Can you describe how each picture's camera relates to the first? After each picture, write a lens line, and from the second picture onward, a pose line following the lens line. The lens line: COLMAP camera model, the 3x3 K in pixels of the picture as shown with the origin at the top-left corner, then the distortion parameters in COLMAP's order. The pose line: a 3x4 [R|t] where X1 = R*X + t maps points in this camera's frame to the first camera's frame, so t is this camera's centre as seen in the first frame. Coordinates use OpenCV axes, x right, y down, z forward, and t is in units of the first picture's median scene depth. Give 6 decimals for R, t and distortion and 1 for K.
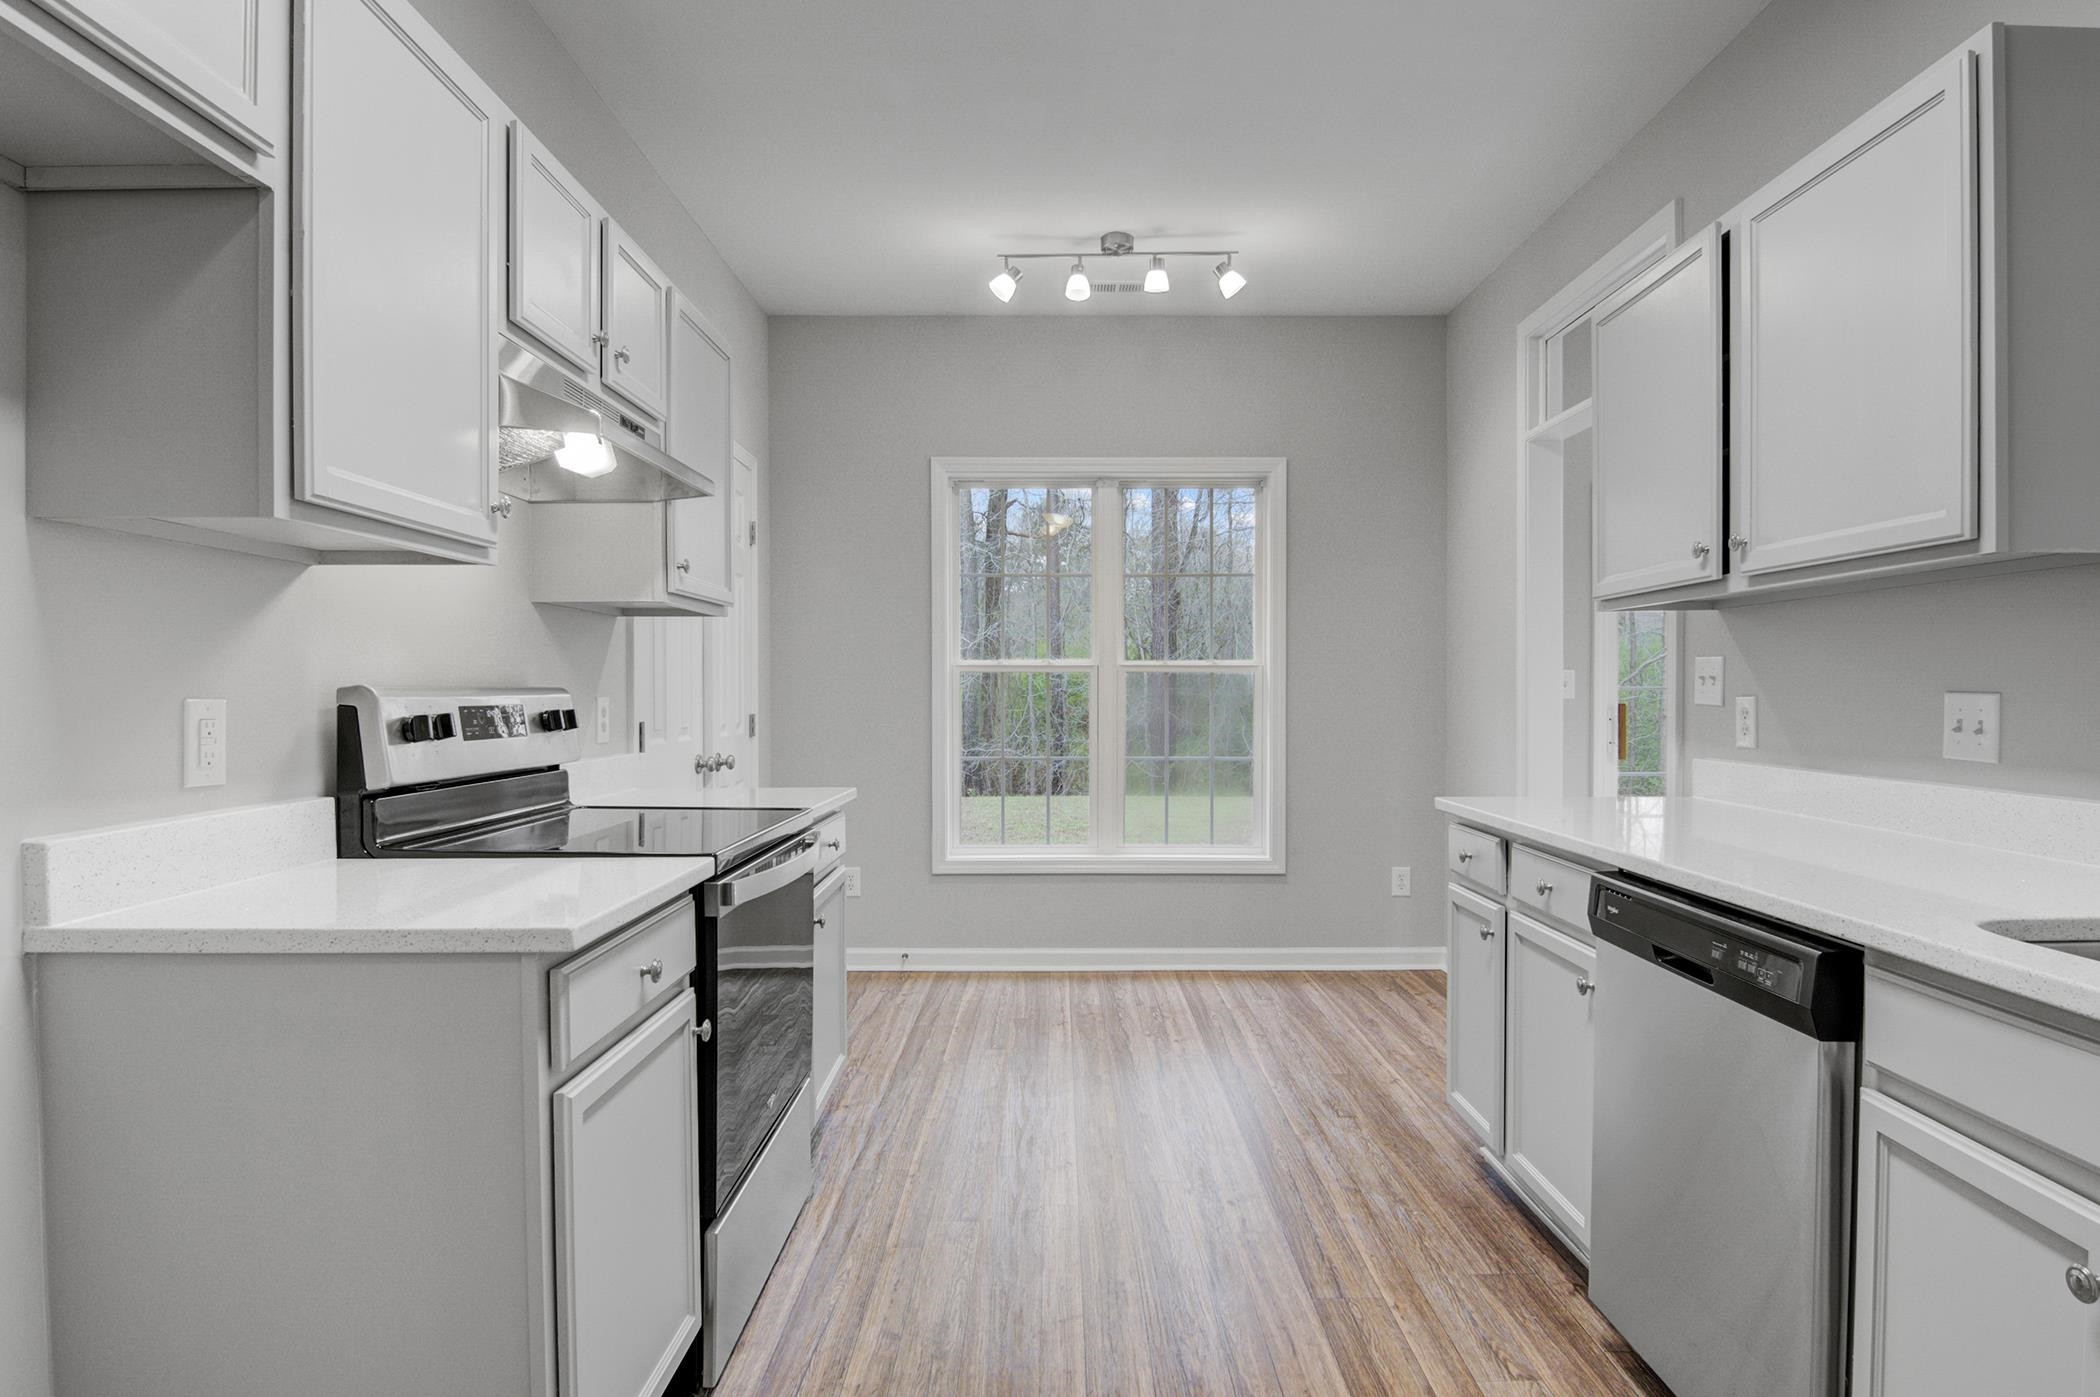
lens RADIAL K [[1199.1, 0, 1052.2], [0, 1199.1, 704.6], [0, 0, 1]] dist [0.005969, -0.001777]
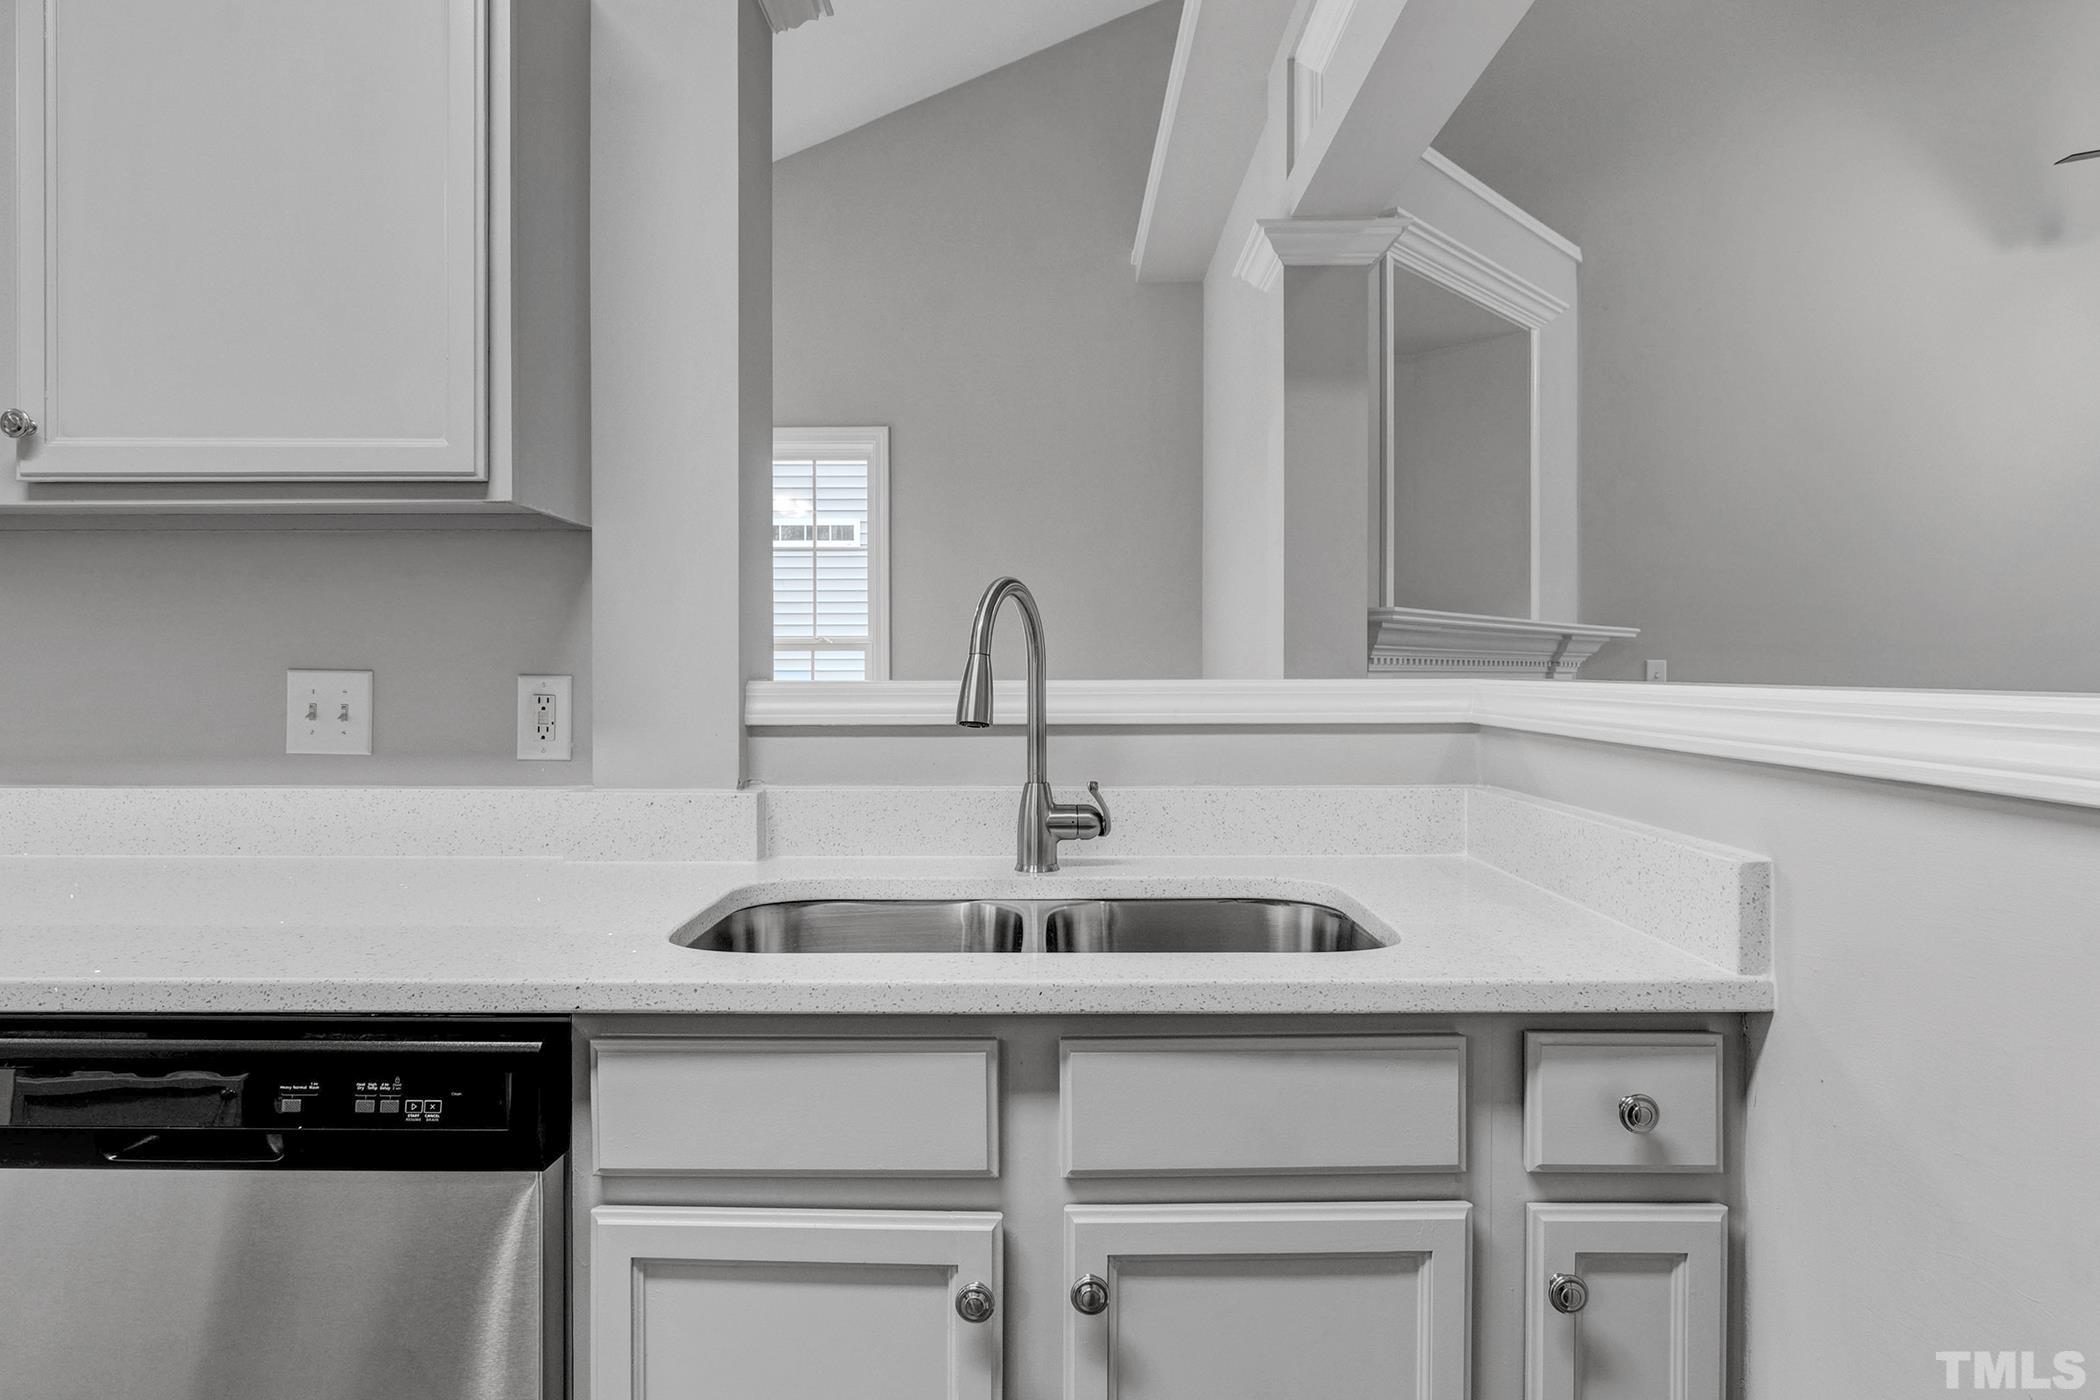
lens RADIAL K [[1144.9, 0, 974.1], [0, 1144.9, 675.5], [0, 0, 1]] dist [-0.008296, -0.000649]
pose [[-0.006952, -0.000257, 0.999976, -0.009173], [0.014516, 0.999895, 0.000358, -0.000290], [-0.999870, 0.014518, -0.006948, 0.435999]]
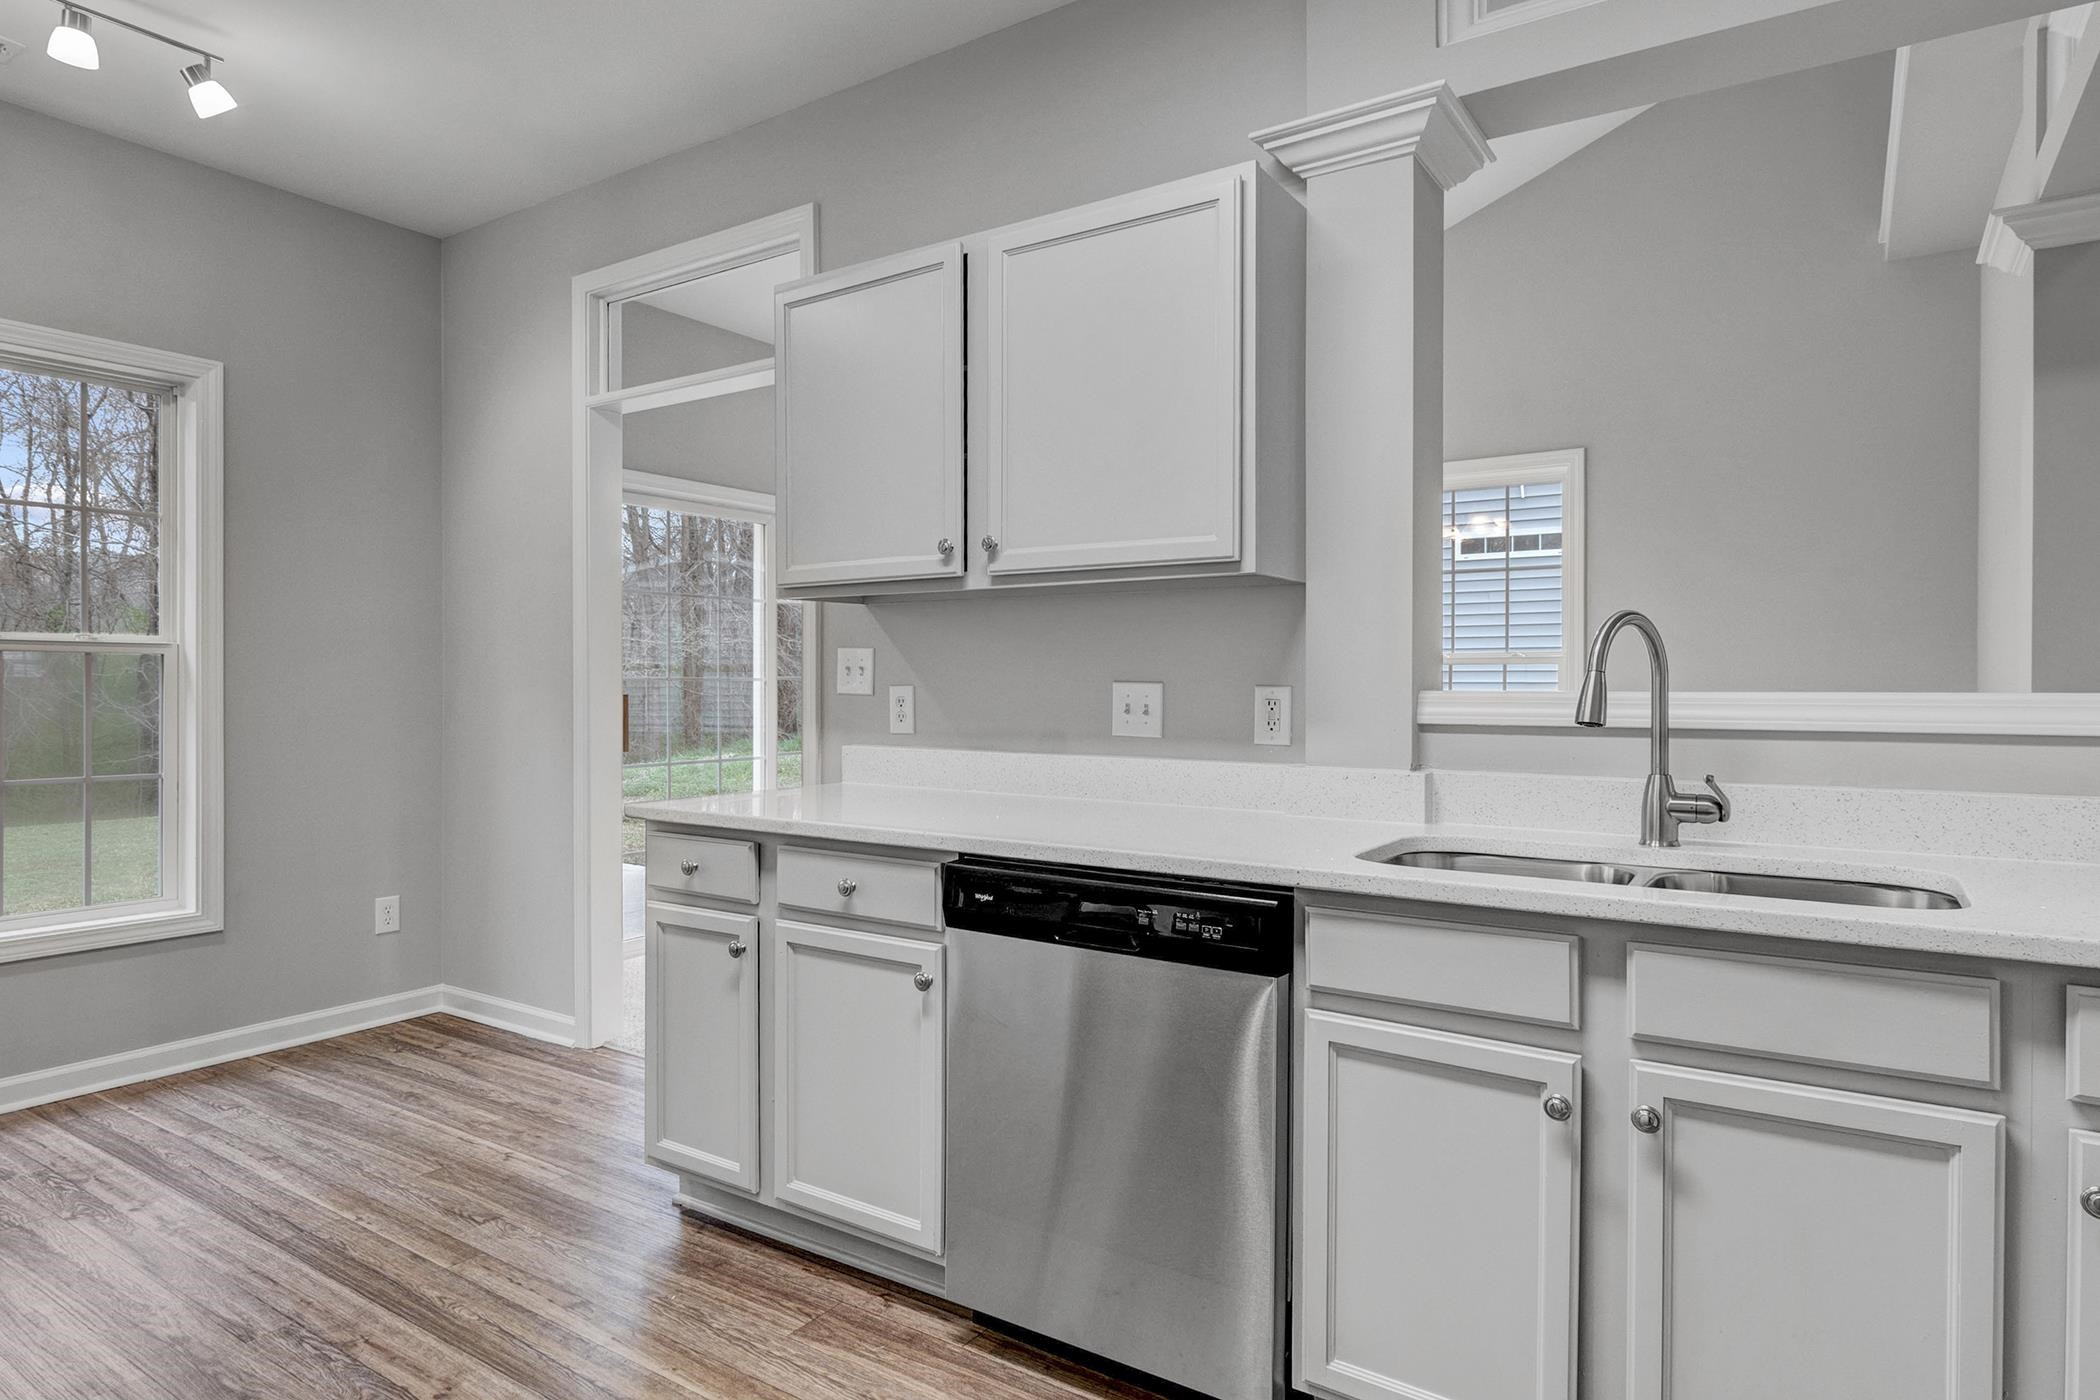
lens RADIAL K [[1199.1, 0, 986.8], [0, 1199.1, 685.0], [0, 0, 1]] dist [0.005969, -0.001777]
pose [[0.539688, 0.001691, 0.841863, -0.286947], [0.007973, 0.999943, -0.007121, 0.000633], [-0.841827, 0.010555, 0.539644, 0.350182]]
